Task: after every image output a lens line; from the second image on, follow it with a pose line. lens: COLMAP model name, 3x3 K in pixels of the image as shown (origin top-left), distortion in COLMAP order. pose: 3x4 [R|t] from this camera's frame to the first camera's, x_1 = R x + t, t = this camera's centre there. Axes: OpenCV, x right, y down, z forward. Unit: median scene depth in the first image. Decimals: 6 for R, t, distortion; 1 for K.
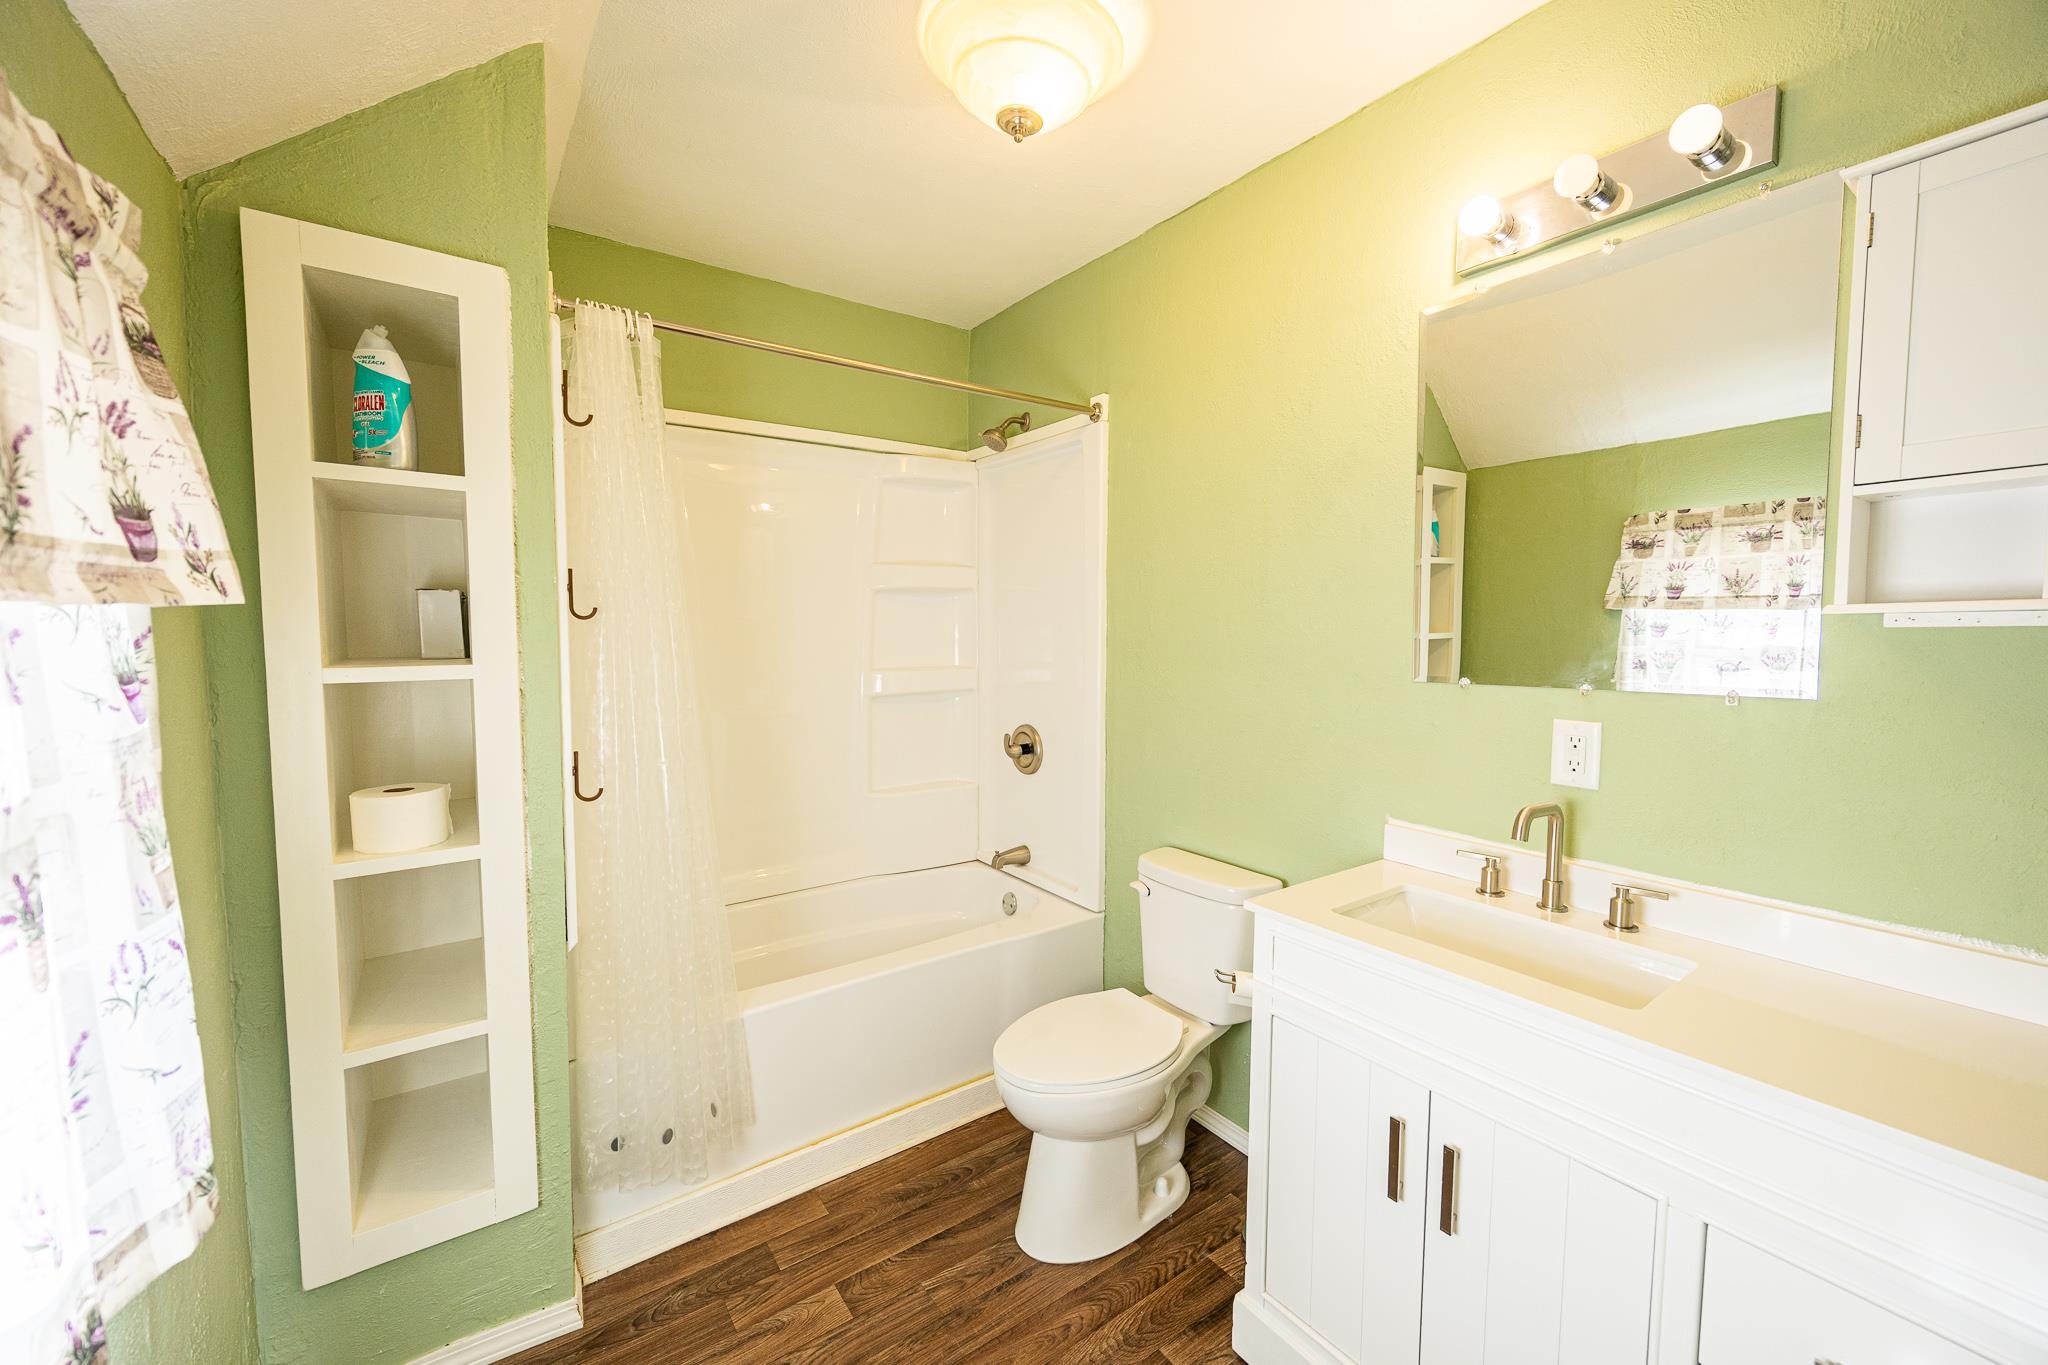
lens RADIAL K [[791.1, 0, 1020.4], [0, 791.1, 678.4], [0, 0, 1]] dist [0.001113, 0.000127]
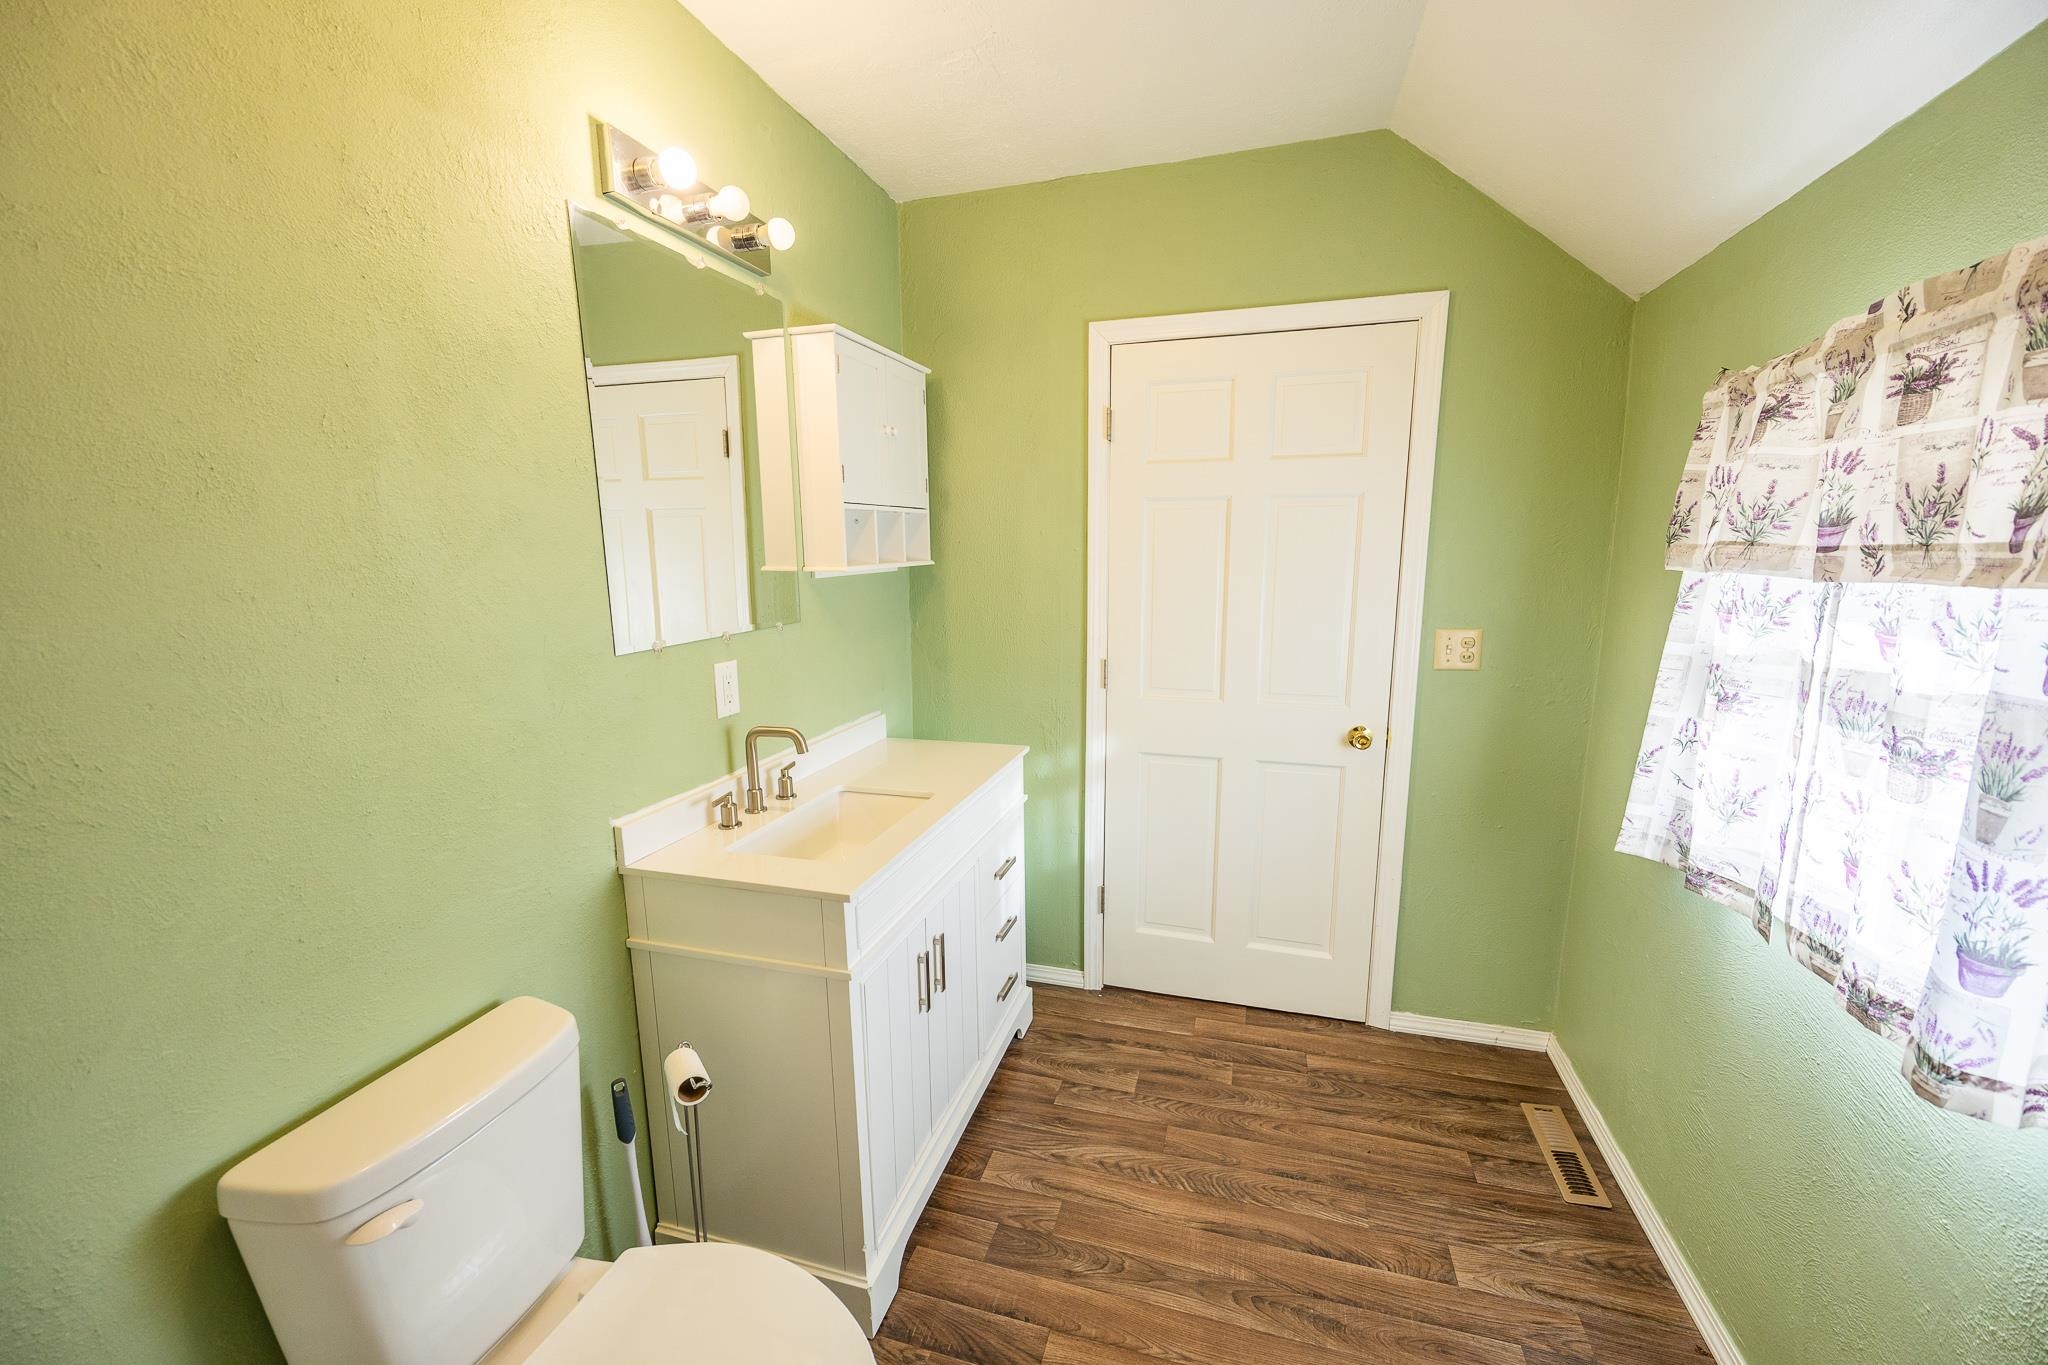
lens RADIAL K [[791.1, 0, 1029.7], [0, 791.1, 682.7], [0, 0, 1]] dist [0.001113, 0.000127]
pose [[-0.613155, -0.128793, 0.779393, -0.534185], [0.060756, 0.976009, 0.209080, -0.146452], [-0.787623, 0.175551, -0.590620, 1.737928]]
